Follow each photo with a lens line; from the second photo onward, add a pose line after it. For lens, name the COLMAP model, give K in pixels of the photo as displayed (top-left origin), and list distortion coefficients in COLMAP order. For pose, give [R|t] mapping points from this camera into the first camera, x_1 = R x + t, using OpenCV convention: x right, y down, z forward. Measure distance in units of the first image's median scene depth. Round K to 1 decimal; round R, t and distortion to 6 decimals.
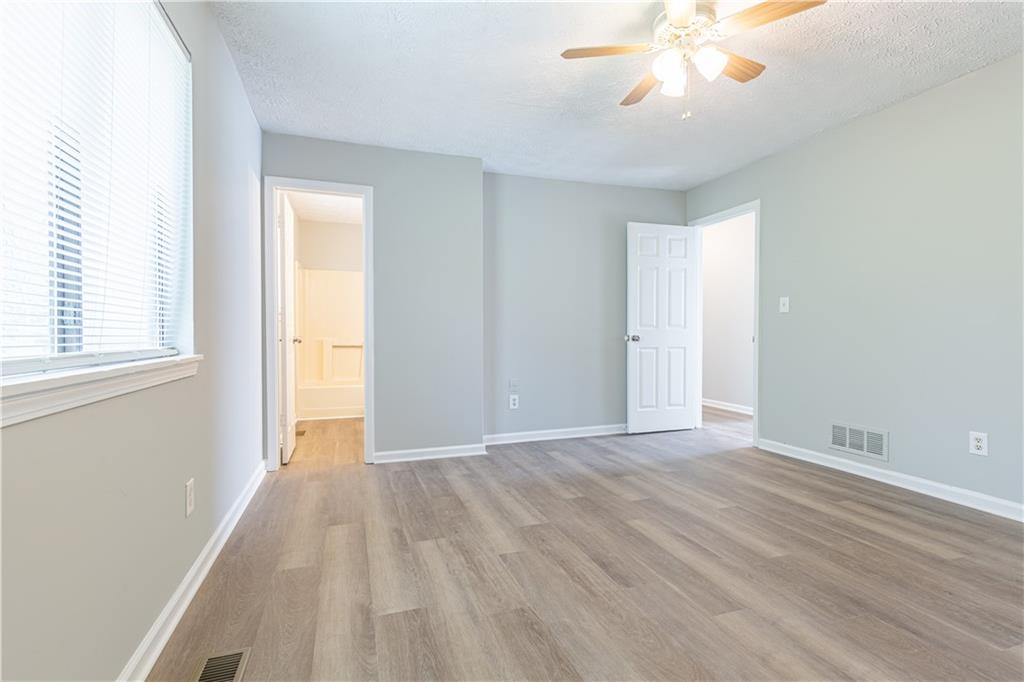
lens RADIAL K [[477.6, 0, 512.6], [0, 477.6, 338.5], [0, 0, 1]] dist [0.008493, -0.003042]
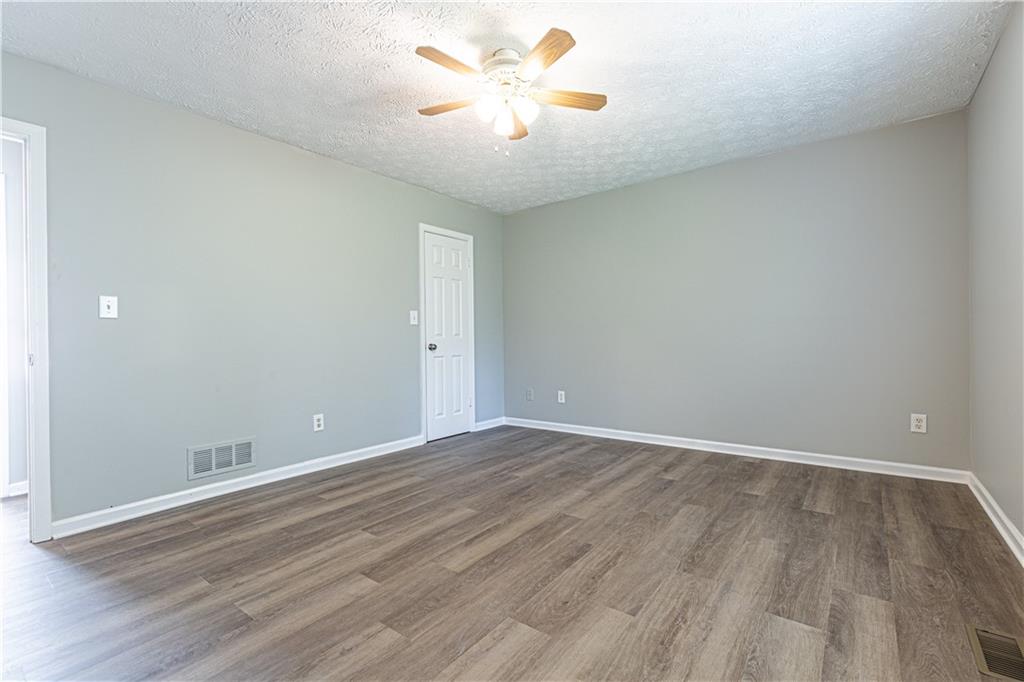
lens RADIAL K [[477.6, 0, 505.2], [0, 477.6, 335.9], [0, 0, 1]] dist [0.008493, -0.003042]
pose [[-0.560361, 0.012703, 0.828151, -0.520718], [0.028463, 0.999587, 0.003927, -0.022140], [-0.827759, 0.025772, -0.560491, 1.461046]]
